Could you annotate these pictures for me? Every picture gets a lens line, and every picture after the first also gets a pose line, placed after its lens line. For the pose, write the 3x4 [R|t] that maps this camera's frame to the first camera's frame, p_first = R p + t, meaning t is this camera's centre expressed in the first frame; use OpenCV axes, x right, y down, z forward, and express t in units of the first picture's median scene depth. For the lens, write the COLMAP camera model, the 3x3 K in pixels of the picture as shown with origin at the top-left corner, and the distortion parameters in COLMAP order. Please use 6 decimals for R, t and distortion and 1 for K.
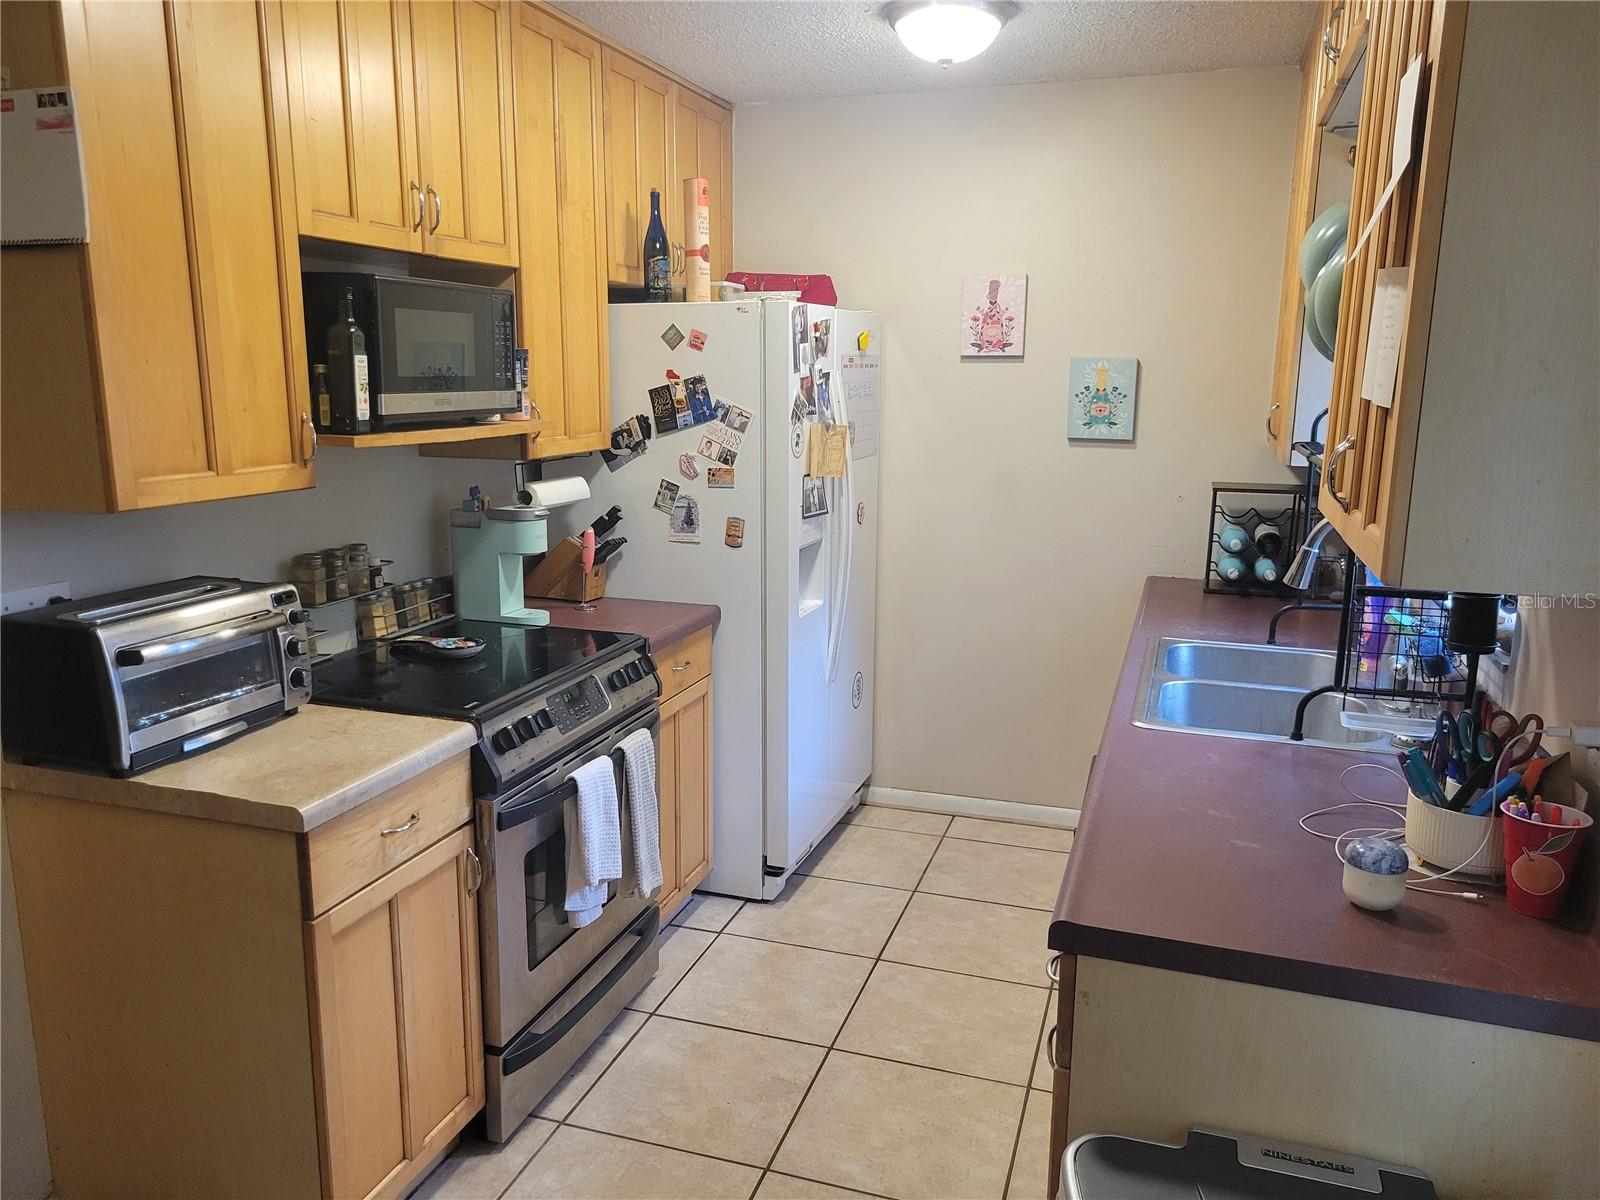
lens RADIAL K [[1187.3, 0, 786.3], [0, 1187.3, 599.7], [0, 0, 1]] dist [0.036369, -0.012554]
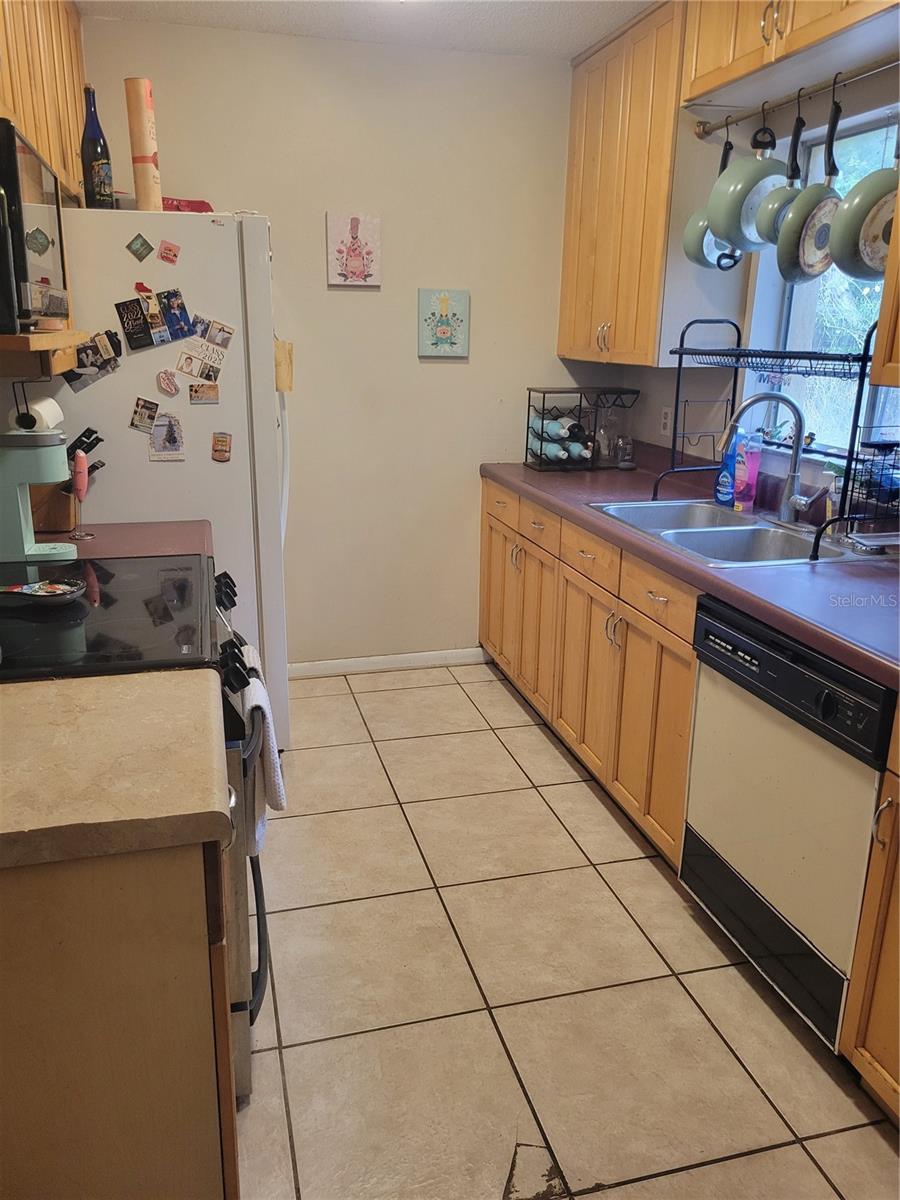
lens RADIAL K [[890.5, 0, 441.7], [0, 890.5, 575.9], [0, 0, 1]] dist [0.036369, -0.012554]
pose [[0.835881, -0.142696, 0.530039, -0.310843], [0.097162, 0.988835, 0.112985, -0.015097], [-0.540244, -0.042943, 0.840412, 0.238236]]
